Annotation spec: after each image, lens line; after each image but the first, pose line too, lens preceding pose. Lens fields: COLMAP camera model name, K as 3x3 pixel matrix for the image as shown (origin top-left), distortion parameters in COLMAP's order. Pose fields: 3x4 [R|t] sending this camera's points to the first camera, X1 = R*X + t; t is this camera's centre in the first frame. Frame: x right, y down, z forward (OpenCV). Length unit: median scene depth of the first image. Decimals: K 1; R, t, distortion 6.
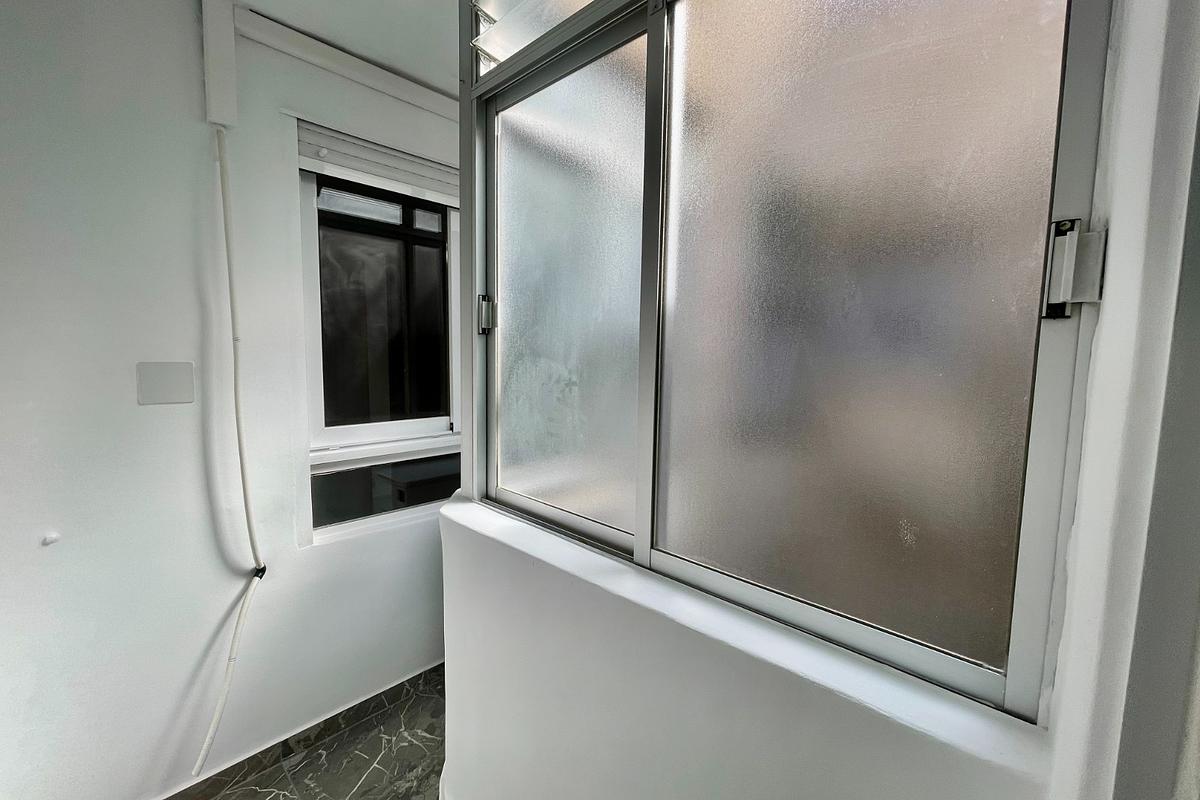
lens RADIAL K [[485.0, 0, 599.2], [0, 485.0, 395.9], [0, 0, 1]] dist [0.001583, 0.000235]
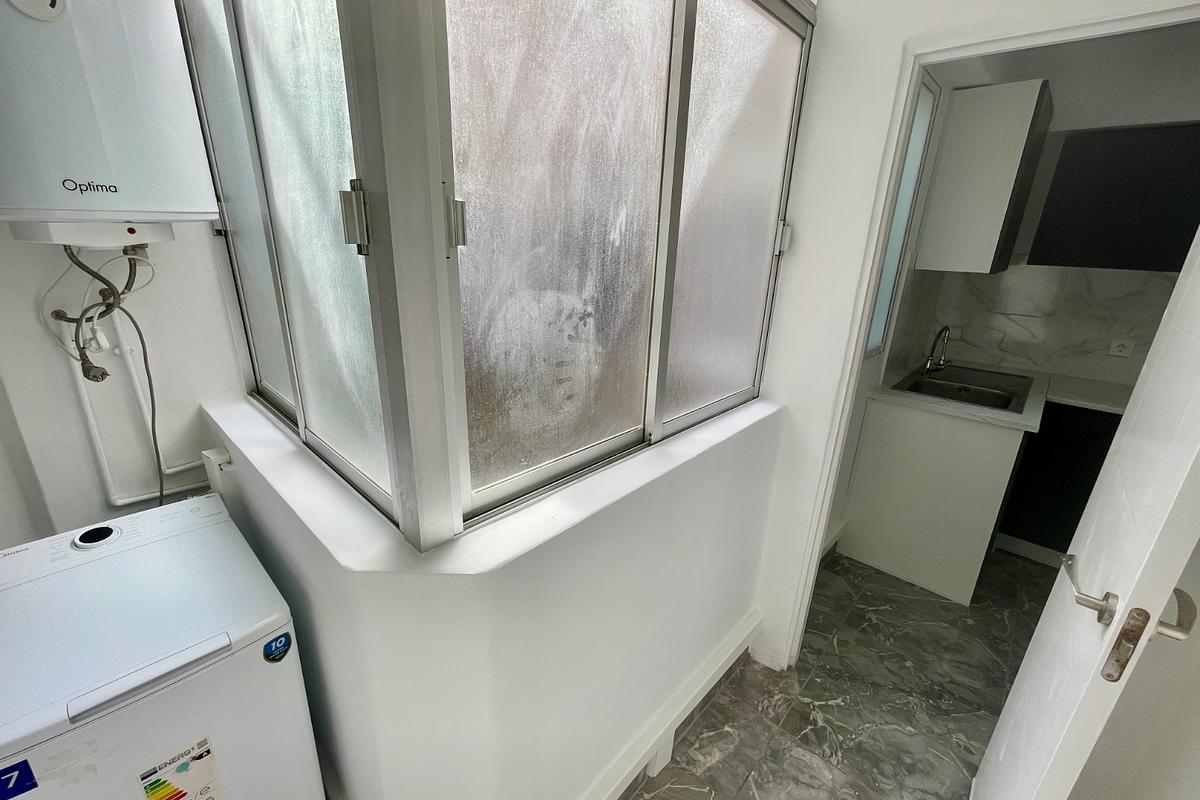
lens RADIAL K [[485.0, 0, 600.3], [0, 485.0, 400.3], [0, 0, 1]] dist [0.001583, 0.000235]
pose [[-0.011100, -0.332537, 0.943025, -0.940158], [0.062891, 0.940984, 0.332558, -0.171964], [-0.997959, 0.062999, 0.010468, 0.955842]]
